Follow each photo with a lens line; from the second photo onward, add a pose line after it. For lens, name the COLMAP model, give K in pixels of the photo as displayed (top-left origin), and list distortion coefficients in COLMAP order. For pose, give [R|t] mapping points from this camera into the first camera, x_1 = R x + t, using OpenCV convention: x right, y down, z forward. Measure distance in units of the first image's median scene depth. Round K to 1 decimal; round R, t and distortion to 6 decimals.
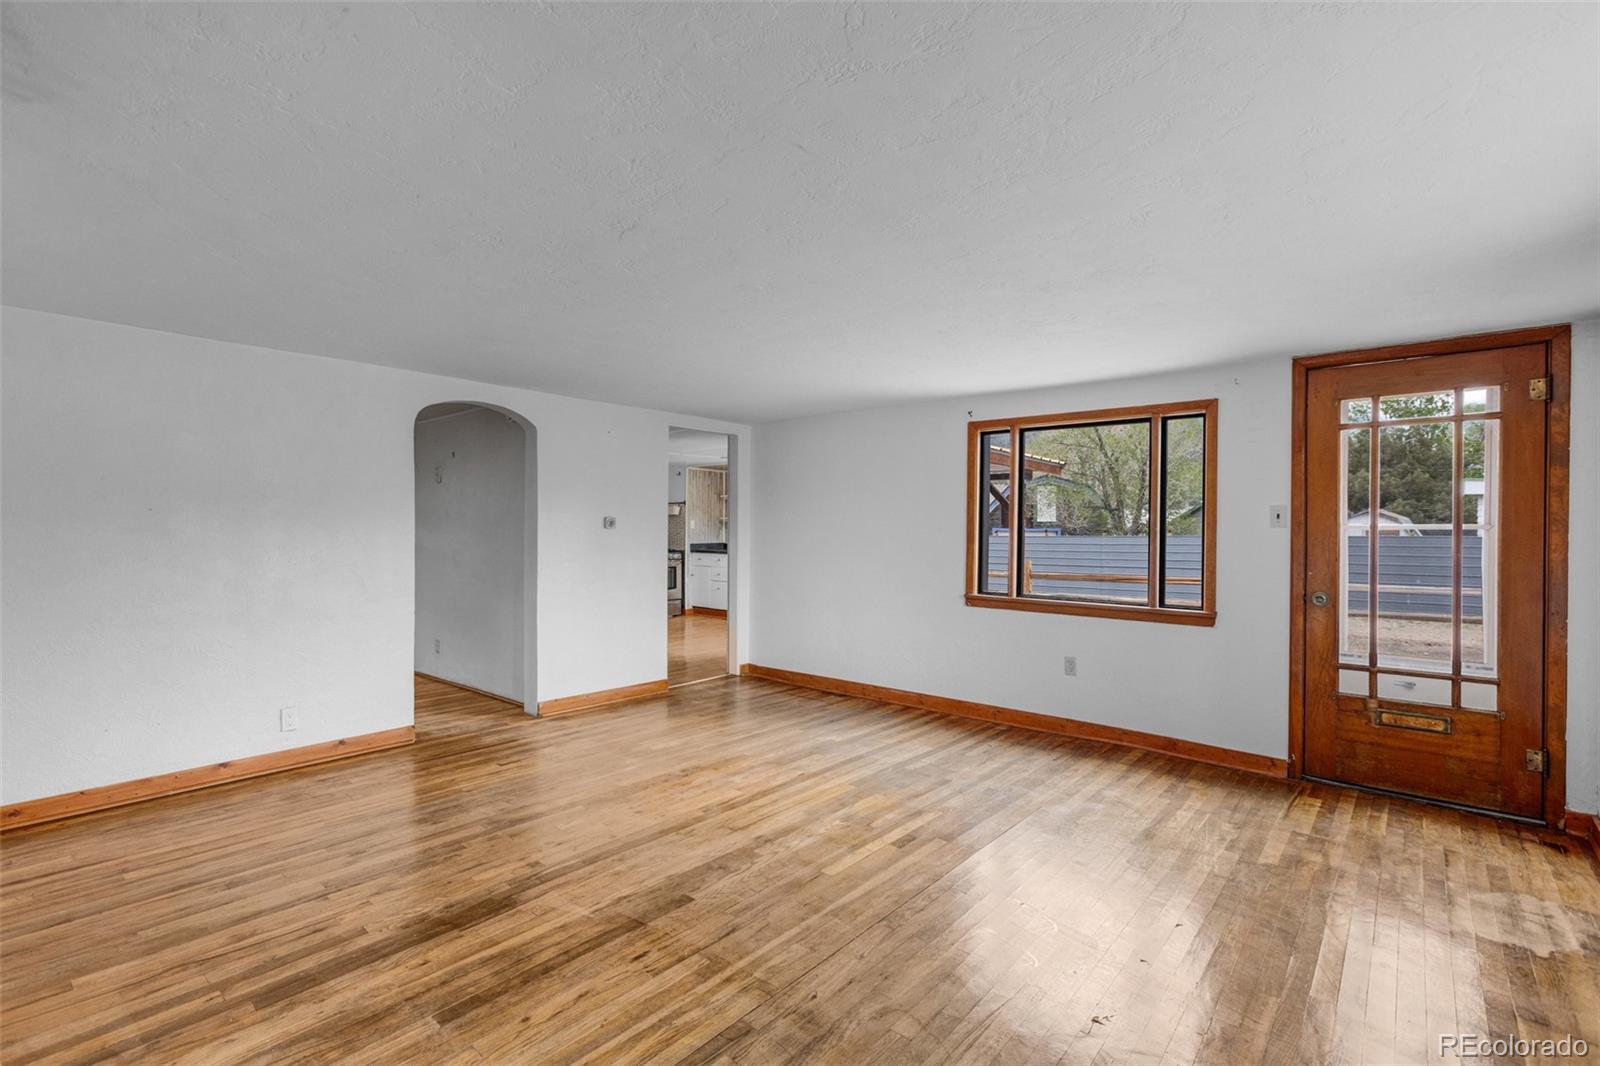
lens RADIAL K [[738.0, 0, 775.3], [0, 738.0, 538.5], [0, 0, 1]] dist [-0.001105, 0.000200]
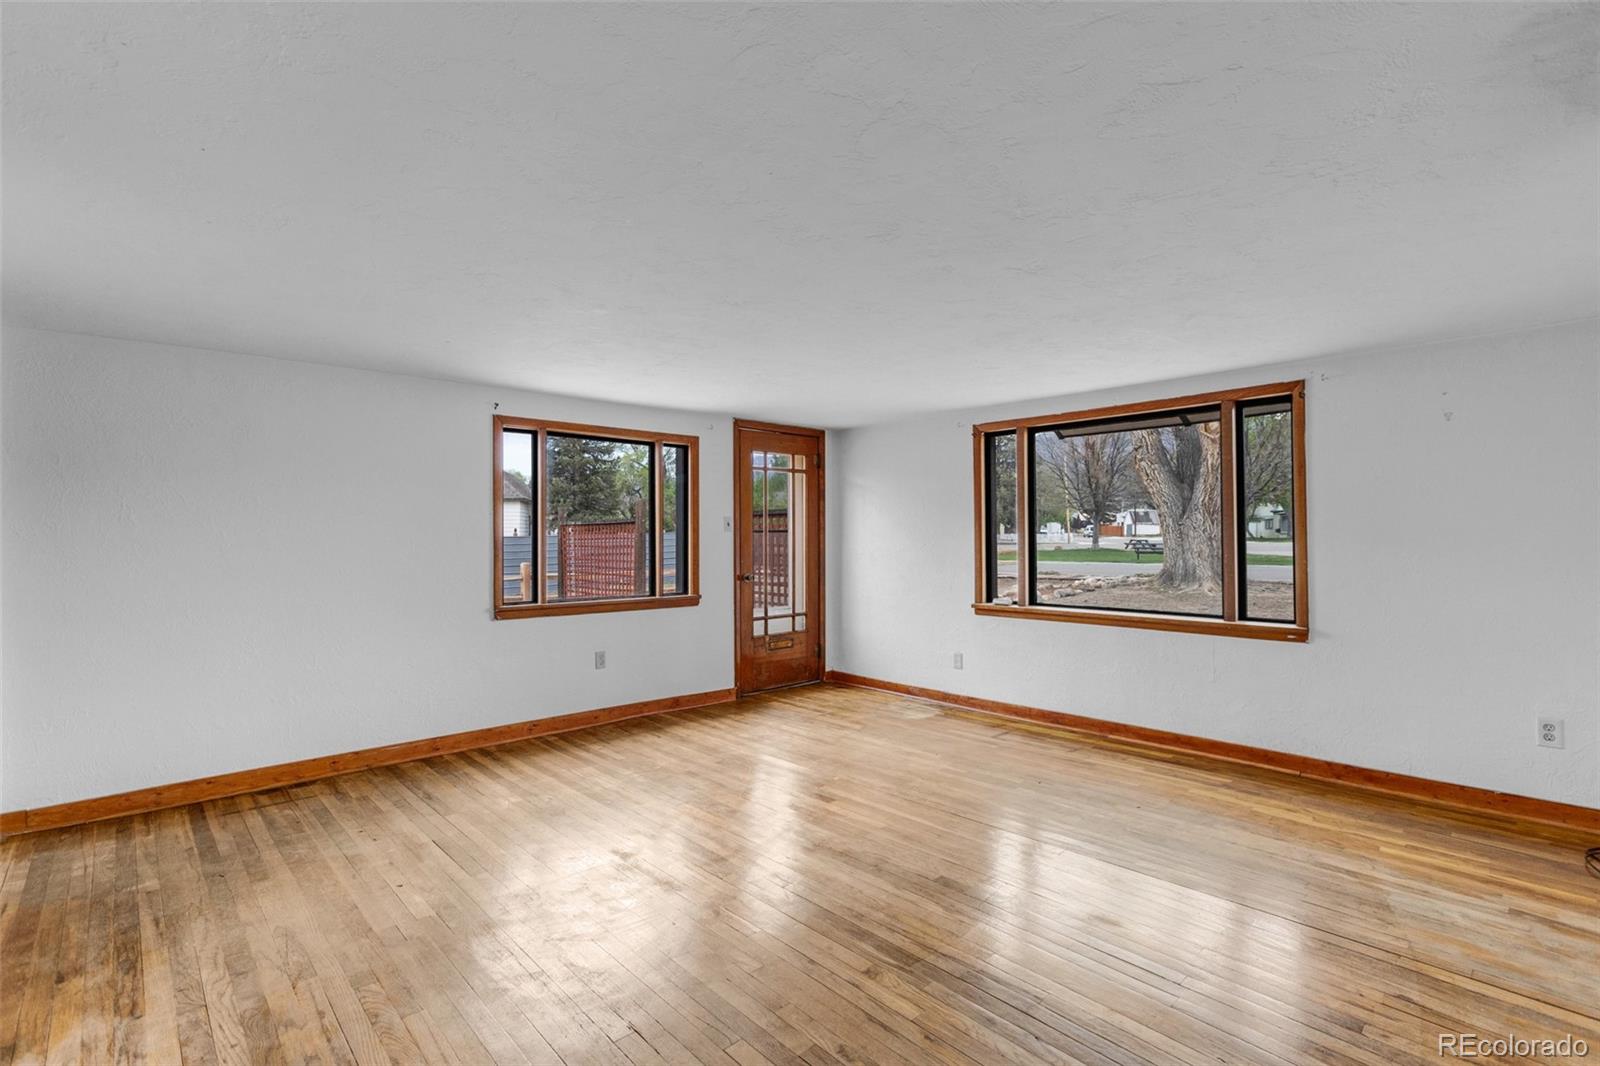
lens RADIAL K [[736.1, 0, 809.2], [0, 736.1, 530.1], [0, 0, 1]] dist [0.000797, 0.000642]
pose [[0.103898, 0.003631, 0.994581, -0.756111], [0.019706, 0.999790, -0.005708, -0.006281], [-0.994393, 0.020192, 0.103804, 0.679549]]
